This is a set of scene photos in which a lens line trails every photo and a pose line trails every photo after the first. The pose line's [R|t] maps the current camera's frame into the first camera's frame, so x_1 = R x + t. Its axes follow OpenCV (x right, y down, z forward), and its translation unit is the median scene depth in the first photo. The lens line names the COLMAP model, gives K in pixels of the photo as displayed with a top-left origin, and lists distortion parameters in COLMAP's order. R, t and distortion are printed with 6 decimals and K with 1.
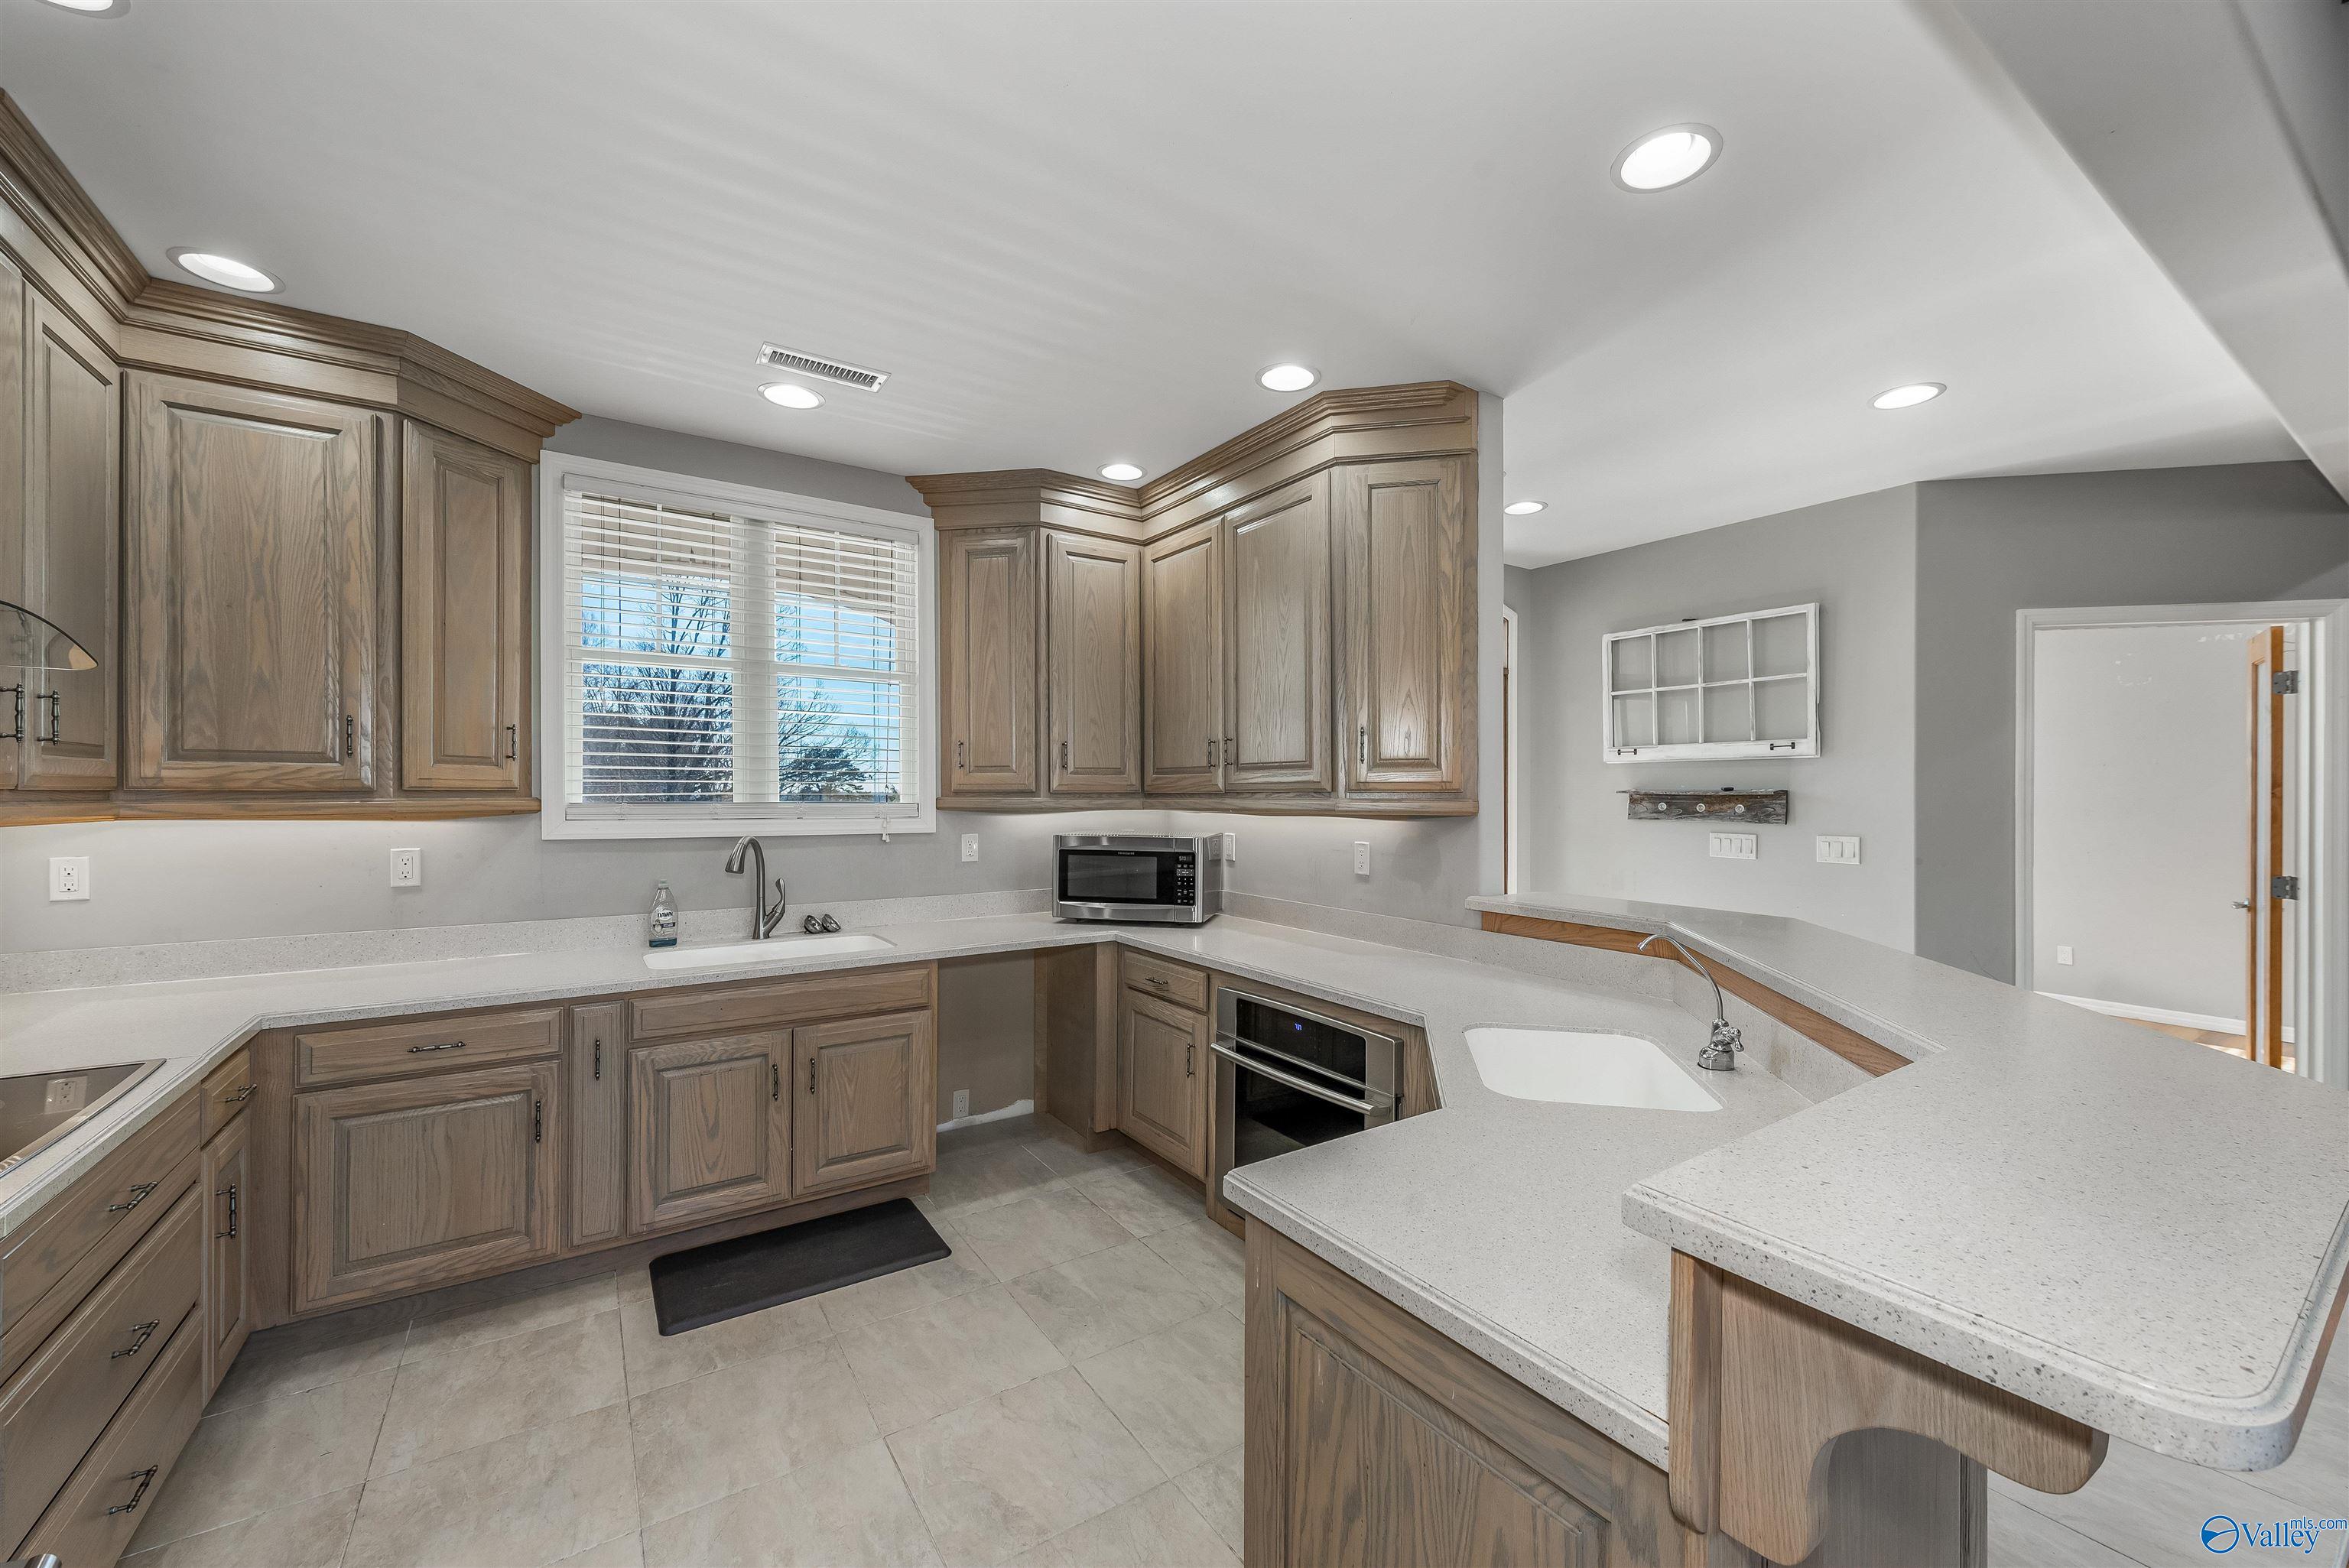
lens RADIAL K [[926.2, 0, 1212.2], [0, 926.2, 785.1], [0, 0, 1]] dist [0.000513, -0.000112]
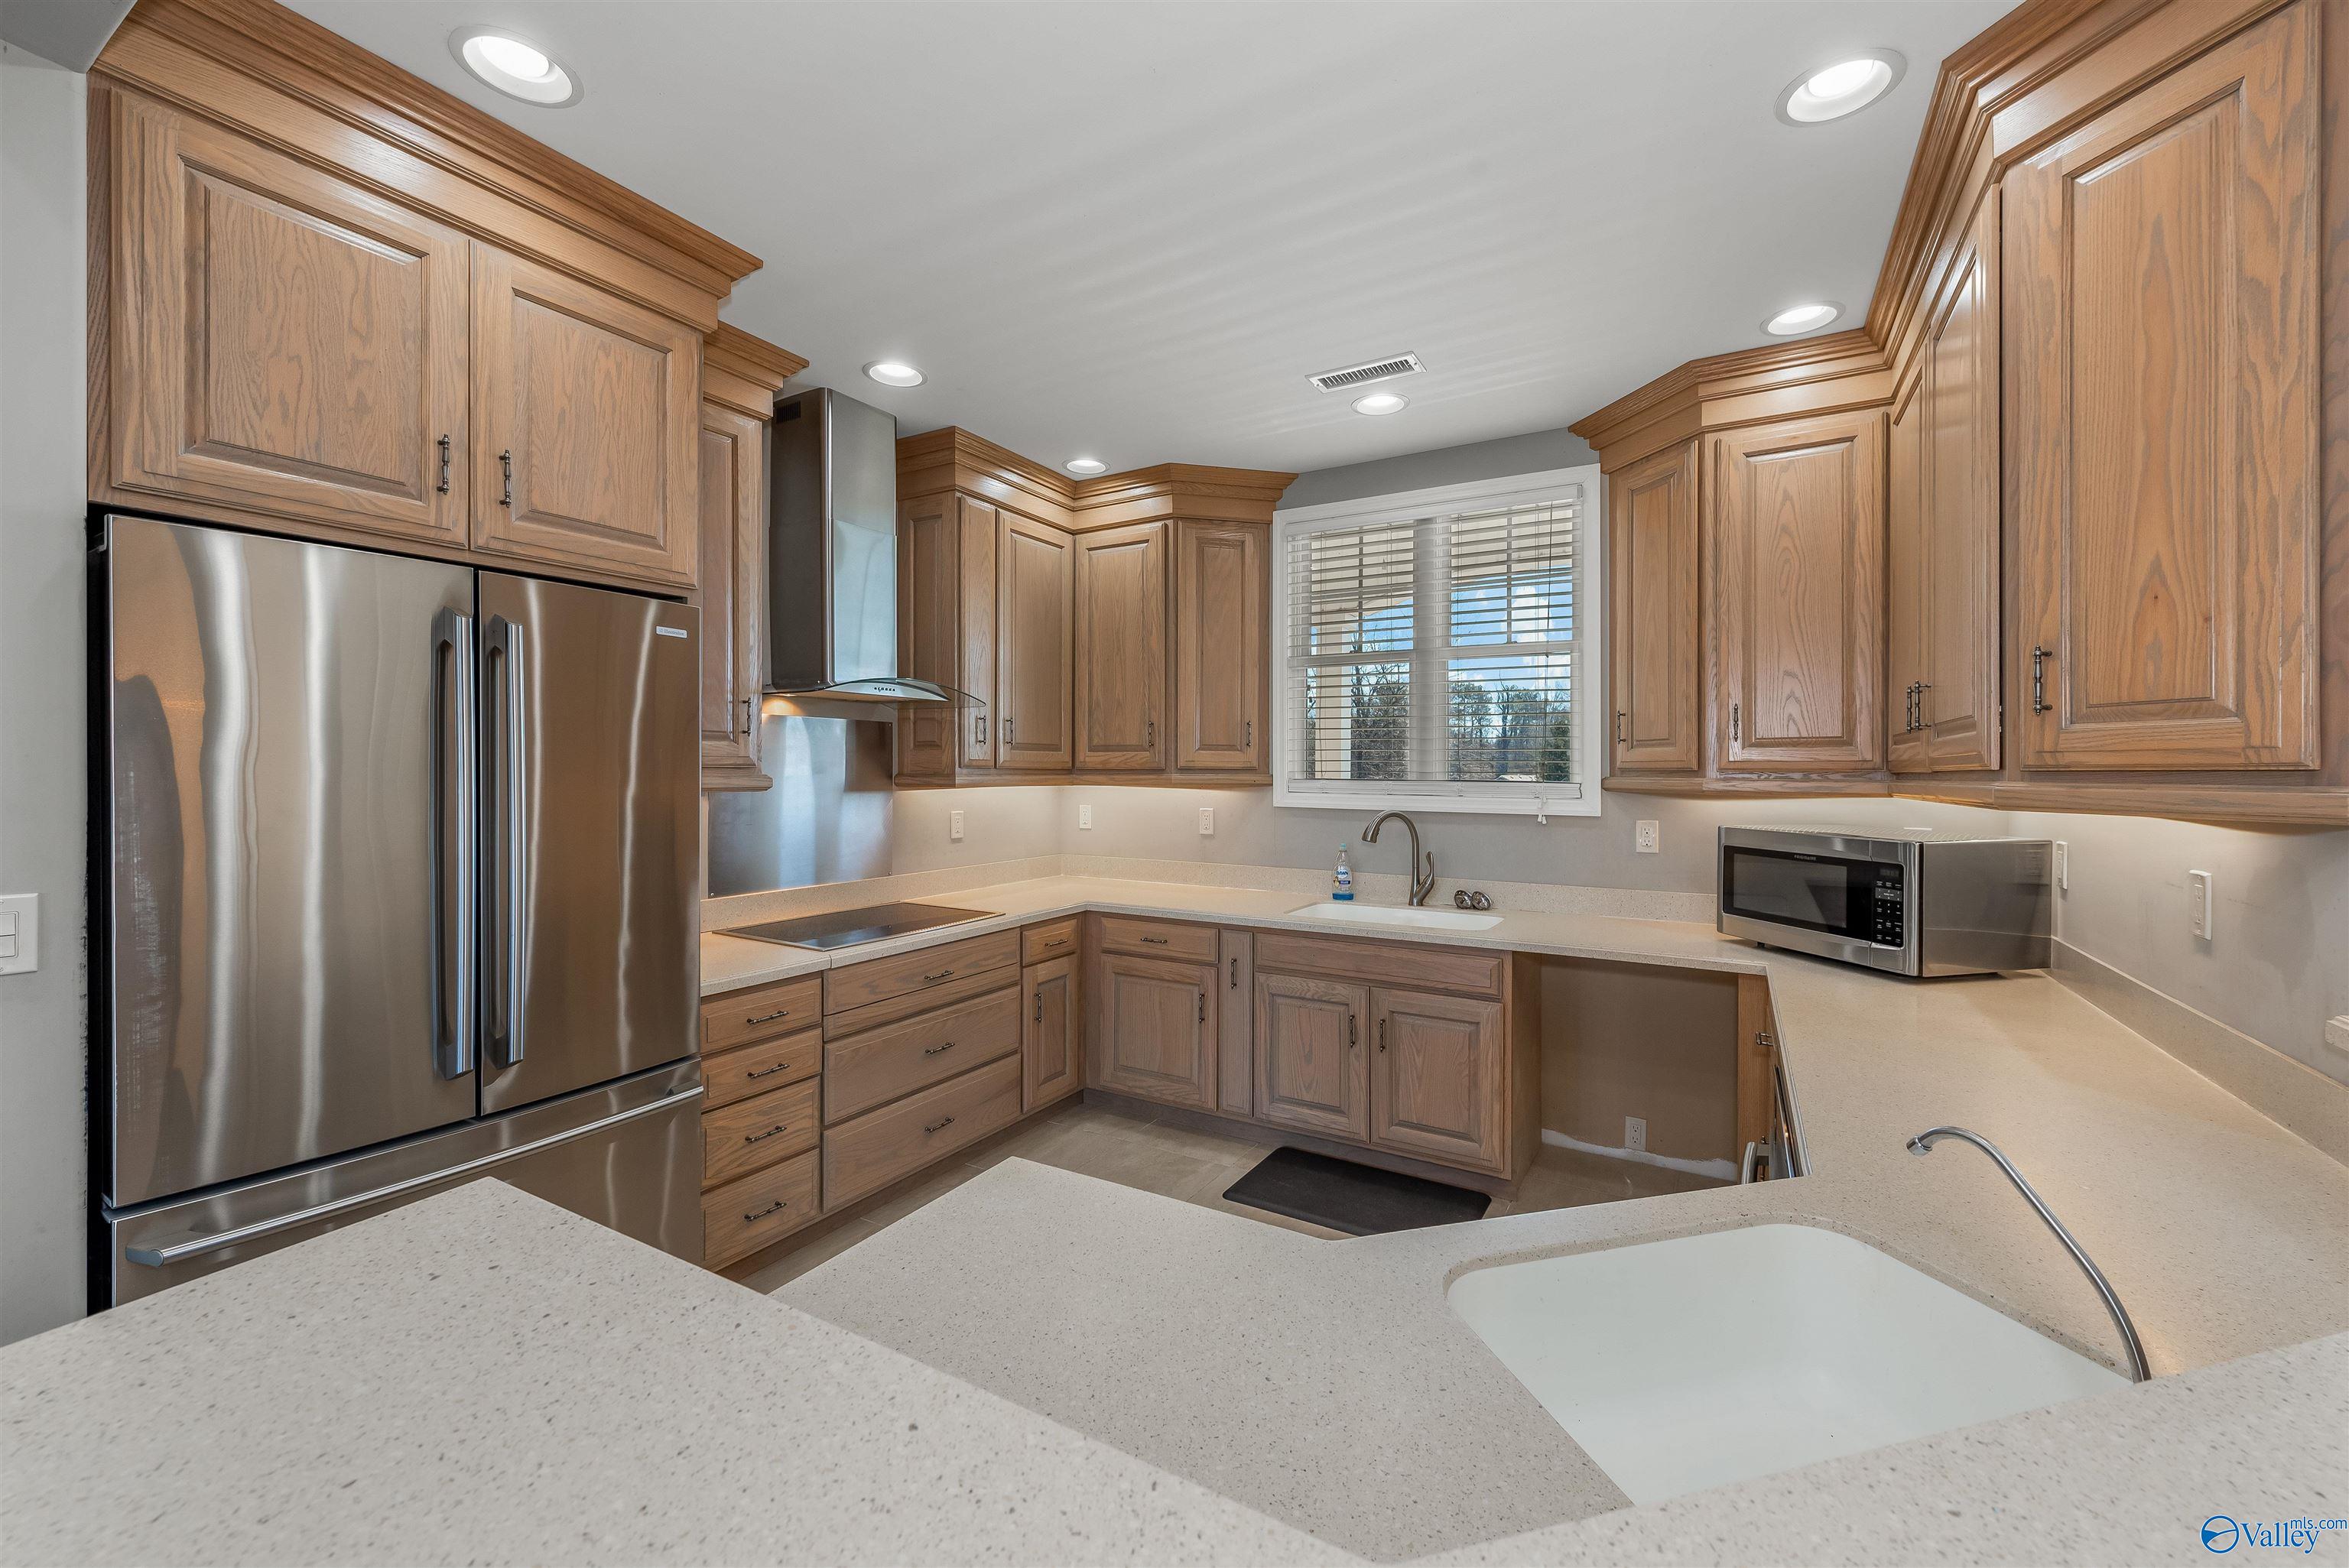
lens RADIAL K [[926.2, 0, 1178.2], [0, 926.2, 773.0], [0, 0, 1]] dist [0.000513, -0.000112]
pose [[0.418480, 0.002160, -0.908223, 0.430337], [0.004530, 0.999980, 0.004466, 0.004850], [0.908215, -0.005983, 0.418462, 0.332327]]
